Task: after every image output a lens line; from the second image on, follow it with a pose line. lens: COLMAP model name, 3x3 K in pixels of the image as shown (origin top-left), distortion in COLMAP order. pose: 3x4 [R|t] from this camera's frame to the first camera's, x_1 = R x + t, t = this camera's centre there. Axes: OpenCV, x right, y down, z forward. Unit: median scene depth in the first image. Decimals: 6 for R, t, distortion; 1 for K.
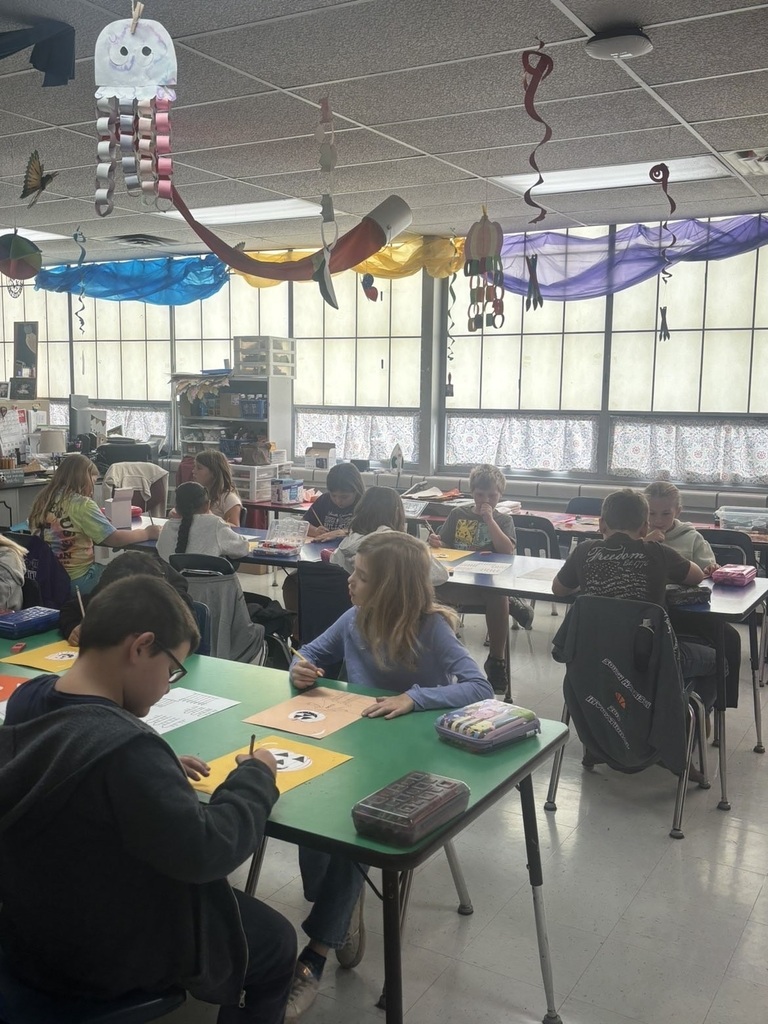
lens RADIAL K [[1035.6, 0, 384.0], [0, 1035.6, 511.3], [0, 0, 1]] dist [0.073869, 0.000000]
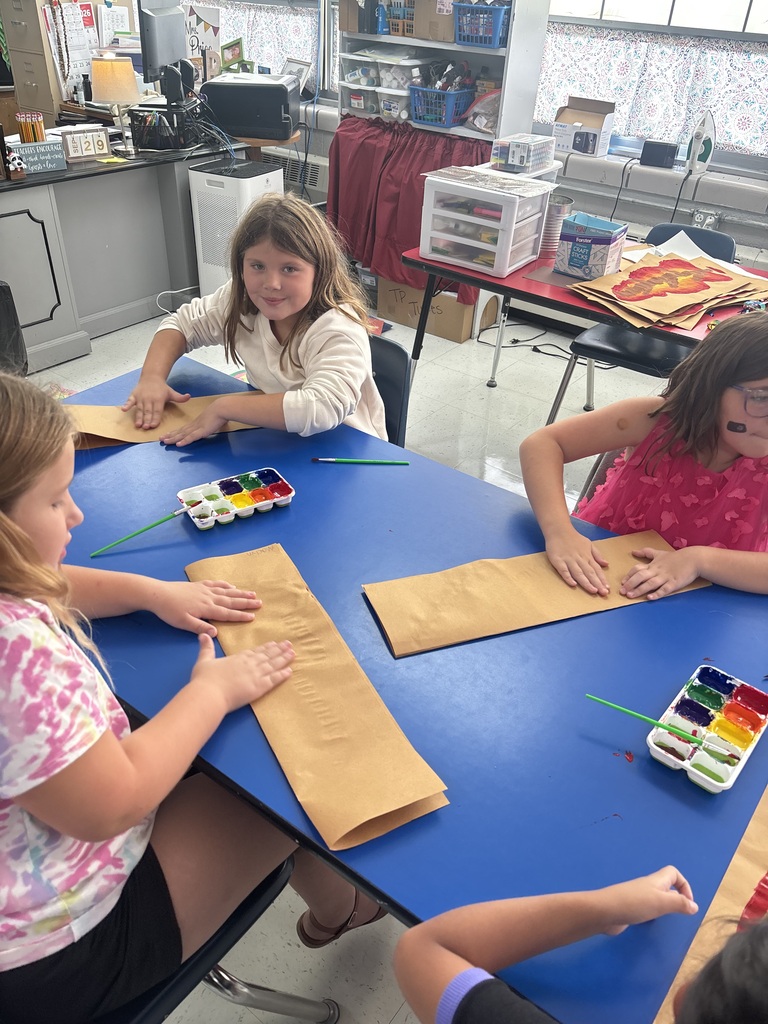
lens RADIAL K [[769.9, 0, 384.1], [0, 769.9, 511.0], [0, 0, 1]] dist [0.009564, -0.005242]
pose [[0.992610, 0.093295, -0.077604, -0.116042], [-0.045604, 0.879399, 0.473896, -0.063021], [0.112457, -0.466854, 0.877155, 0.521730]]
